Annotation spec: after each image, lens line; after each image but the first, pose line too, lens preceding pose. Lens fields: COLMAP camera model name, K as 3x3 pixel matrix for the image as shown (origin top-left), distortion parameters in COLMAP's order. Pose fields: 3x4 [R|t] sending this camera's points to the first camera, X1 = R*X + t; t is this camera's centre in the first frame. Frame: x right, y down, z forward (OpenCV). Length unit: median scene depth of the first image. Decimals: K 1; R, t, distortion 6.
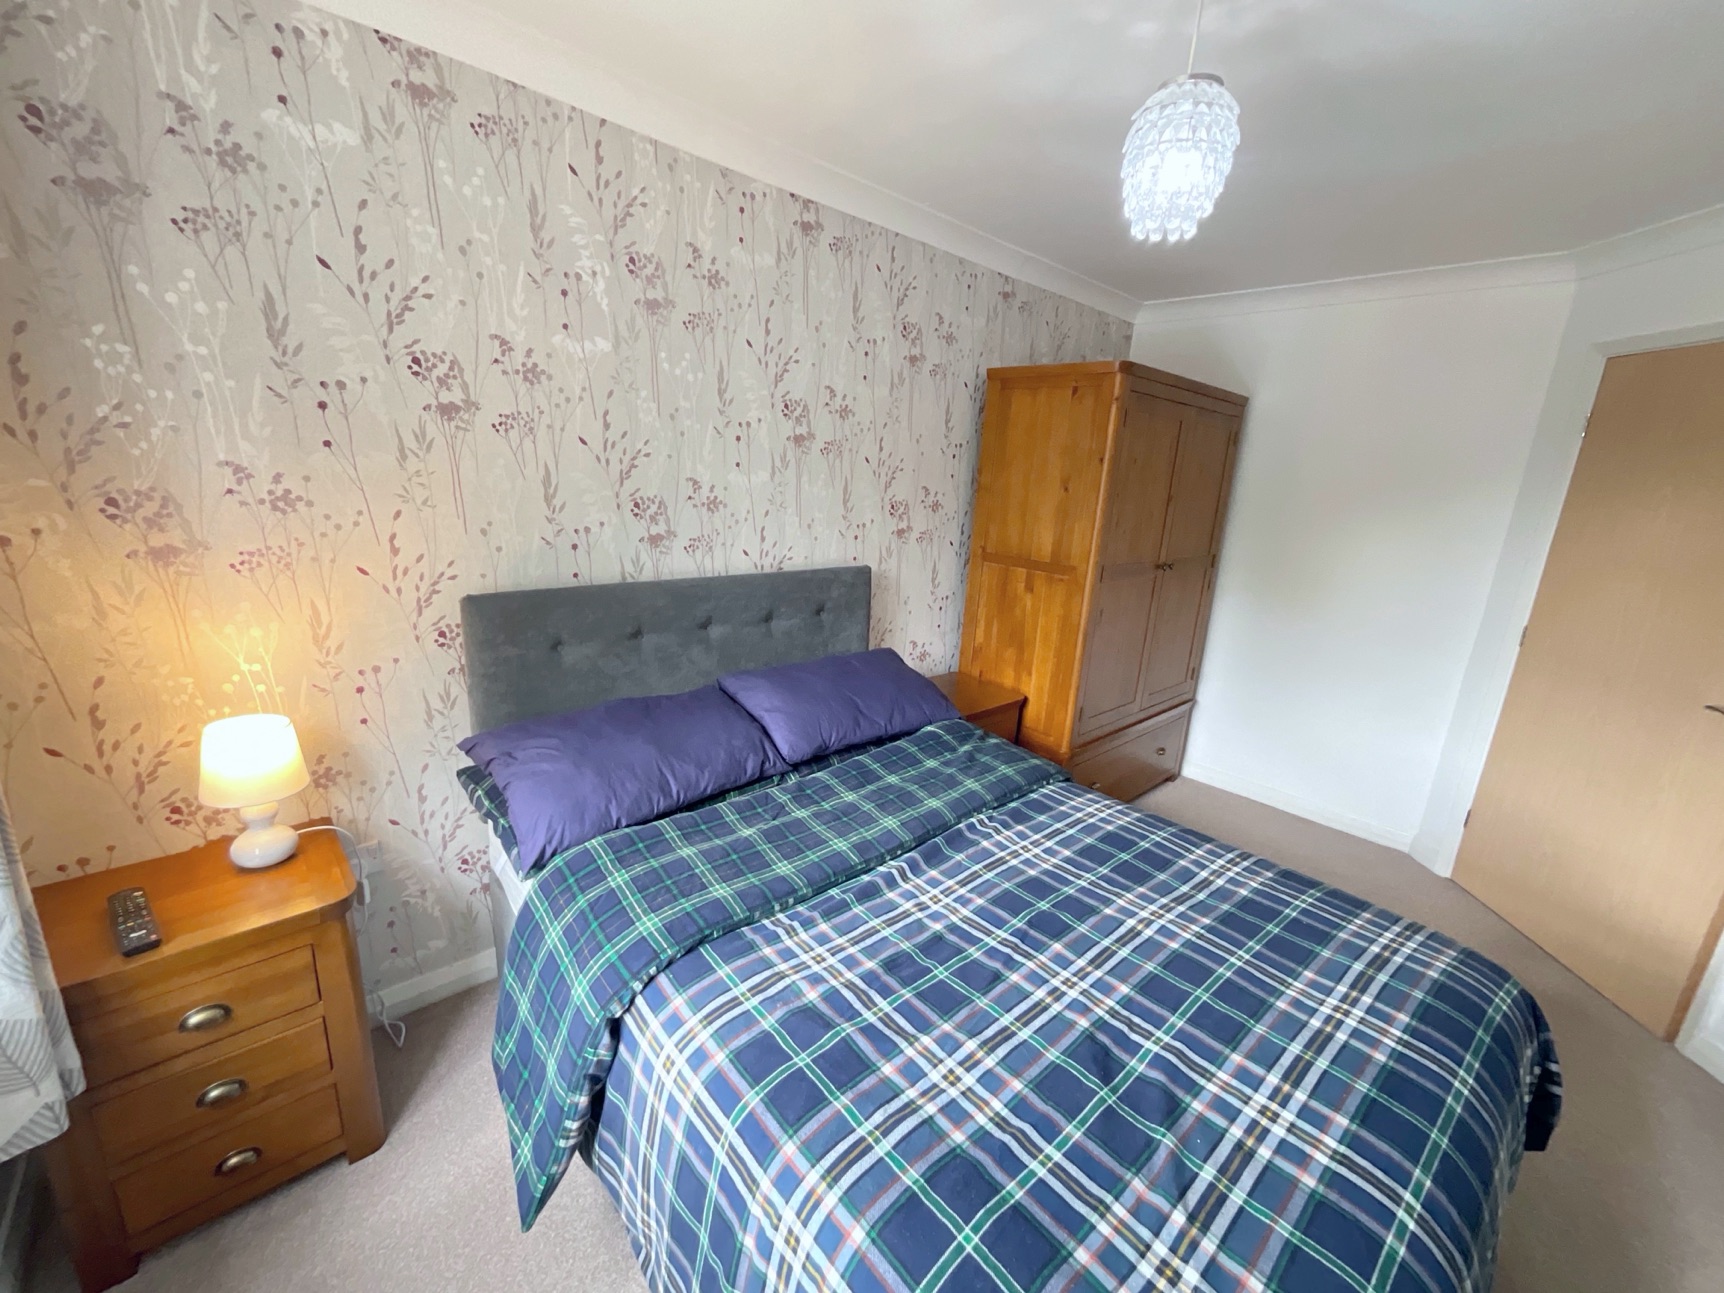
lens RADIAL K [[690.4, 0, 862.0], [0, 690.4, 646.5], [0, 0, 1]] dist [-0.011655, 0.000196]
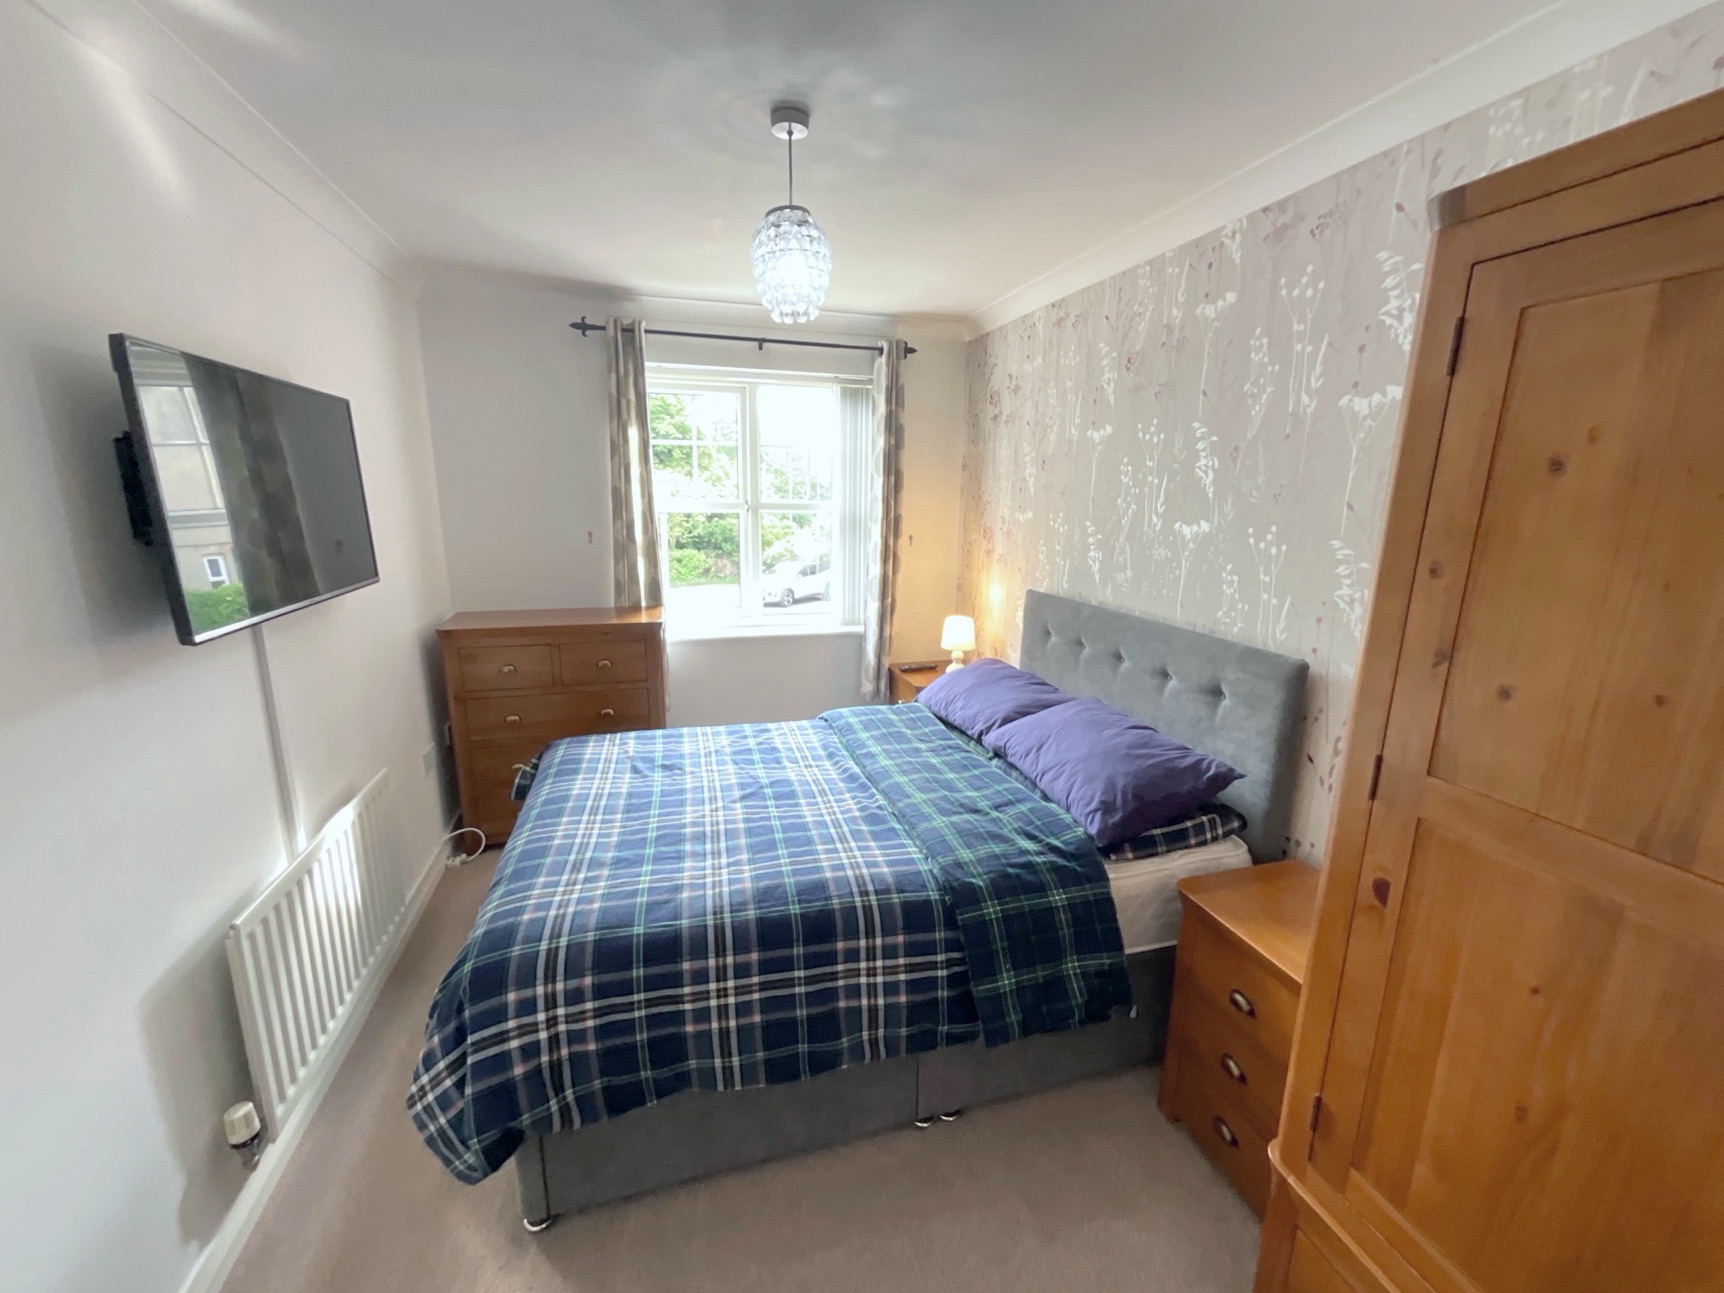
lens RADIAL K [[695.3, 0, 865.0], [0, 695.3, 638.5], [0, 0, 1]] dist [0.006543, 0.000429]
pose [[-0.432411, 0.125594, -0.892887, 1.443324], [-0.264253, 0.929120, 0.258664, -0.363912], [0.862085, 0.347797, -0.368573, 1.591205]]
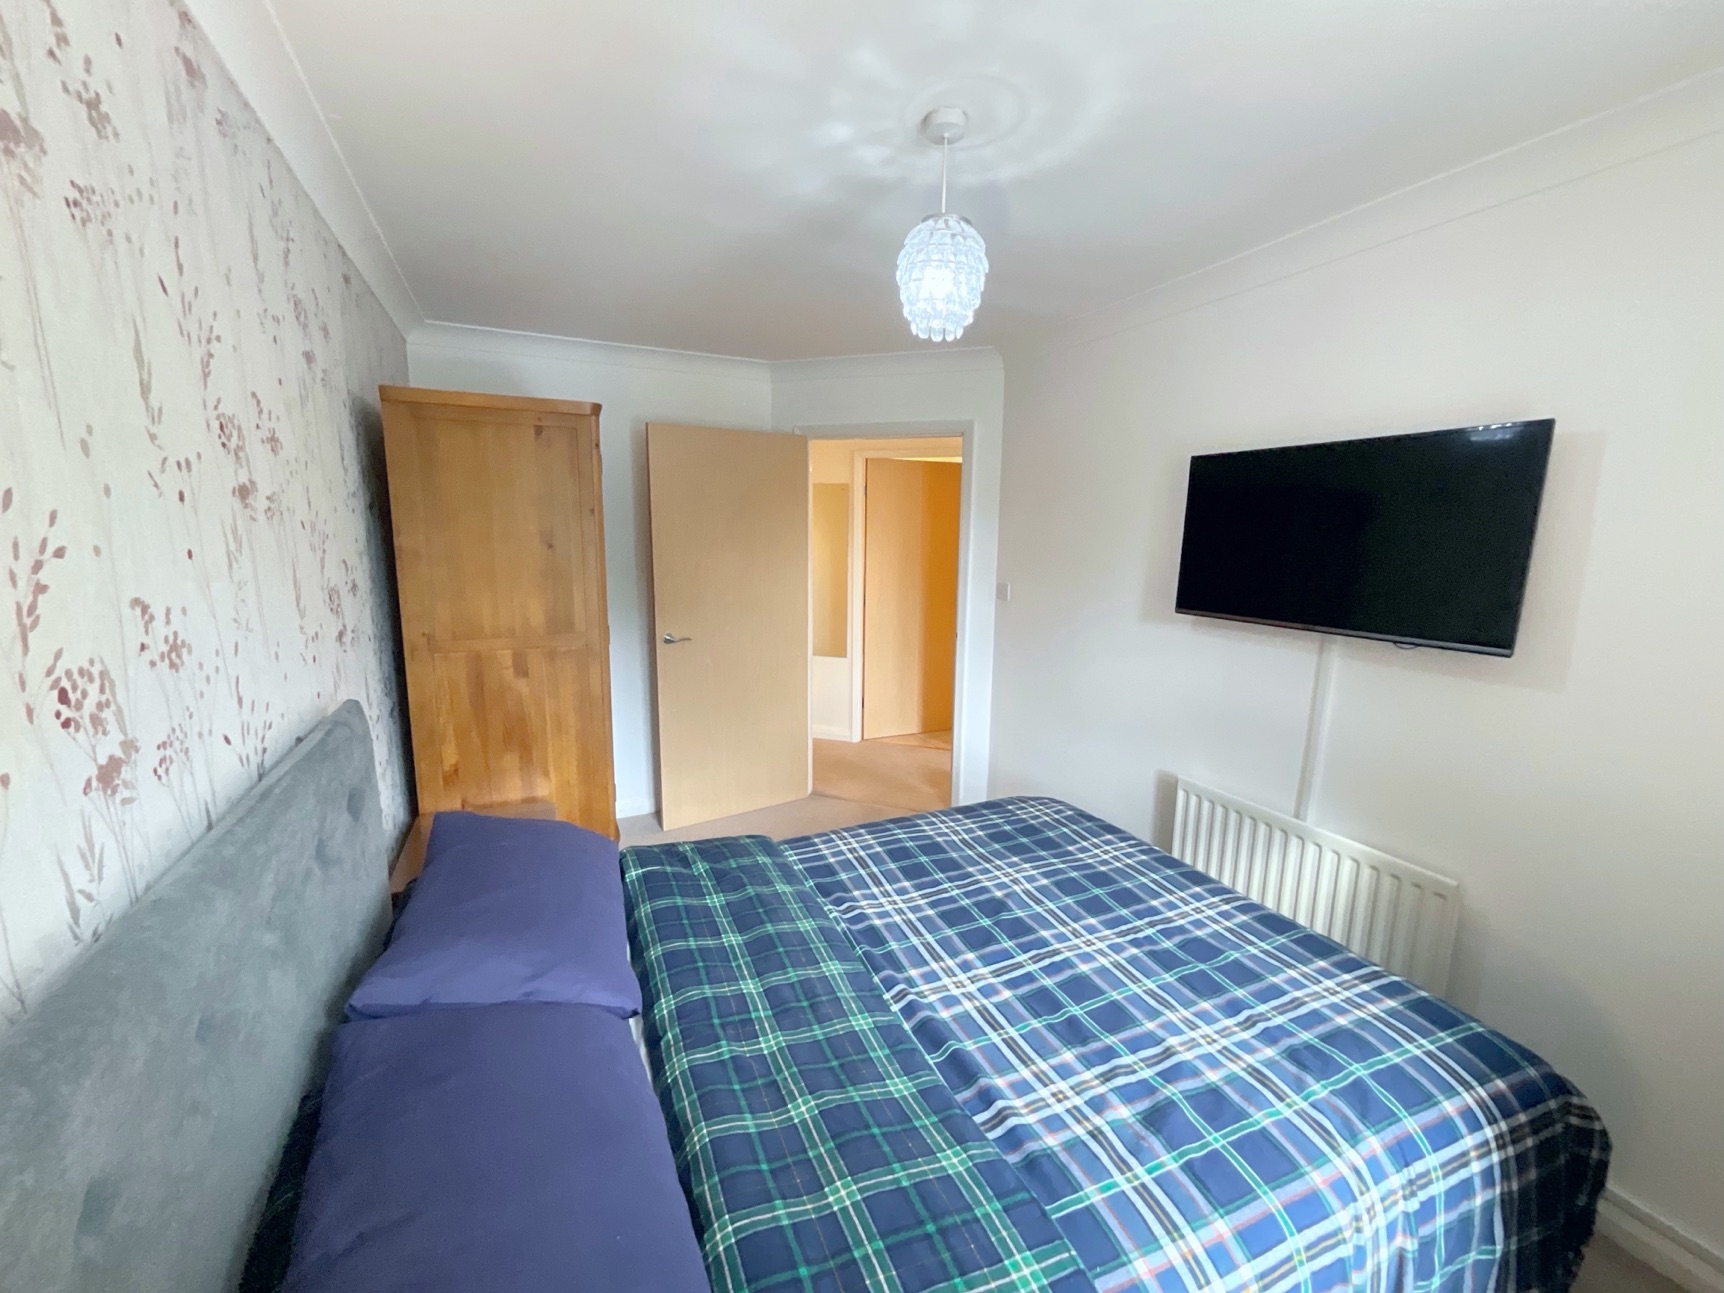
lens RADIAL K [[695.3, 0, 865.0], [0, 695.3, 638.5], [0, 0, 1]] dist [0.006543, 0.000429]
pose [[0.304141, -0.202682, 0.930816, -0.730917], [0.244948, 0.960890, 0.129195, -0.249141], [-0.920597, 0.188708, 0.341892, 0.694039]]
